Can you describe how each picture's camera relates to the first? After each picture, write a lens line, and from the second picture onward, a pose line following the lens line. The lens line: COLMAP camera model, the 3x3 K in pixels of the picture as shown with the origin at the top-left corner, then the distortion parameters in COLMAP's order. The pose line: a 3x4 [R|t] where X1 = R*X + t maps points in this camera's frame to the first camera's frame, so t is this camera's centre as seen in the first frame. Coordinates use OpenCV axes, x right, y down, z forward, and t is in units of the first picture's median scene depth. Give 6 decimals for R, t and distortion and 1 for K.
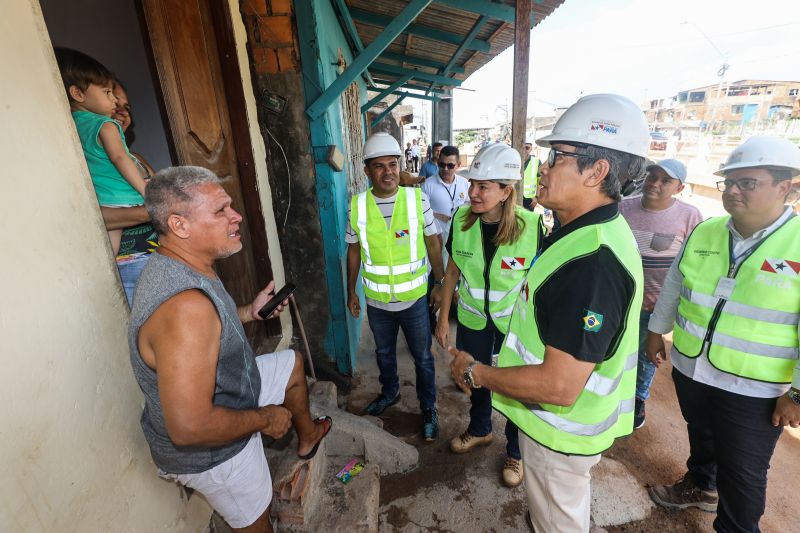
lens RADIAL K [[356.4, 0, 403.2], [0, 356.4, 268.0], [0, 0, 1]] dist [0.001734, -0.000033]
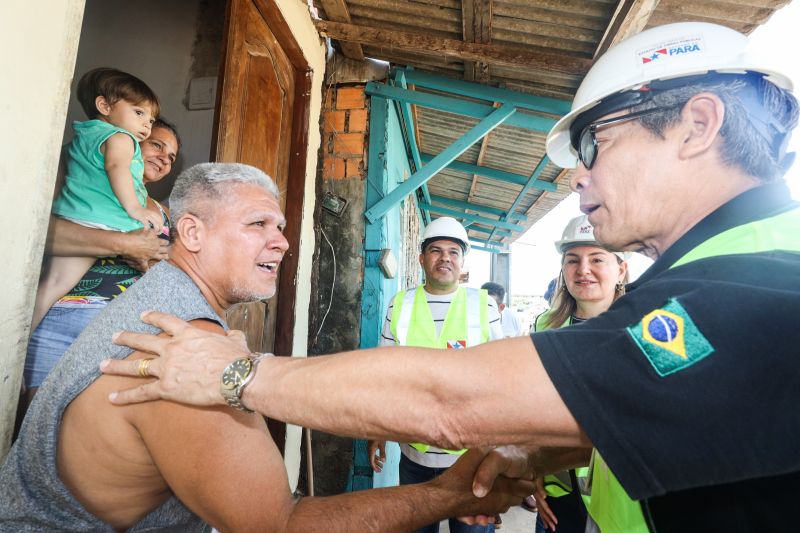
lens RADIAL K [[356.4, 0, 403.2], [0, 356.4, 268.0], [0, 0, 1]] dist [0.001734, -0.000033]
pose [[0.984742, 0.067668, -0.160326, -0.004648], [-0.126879, 0.909727, -0.395346, 0.059544], [0.119100, 0.409656, 0.904432, 0.199391]]
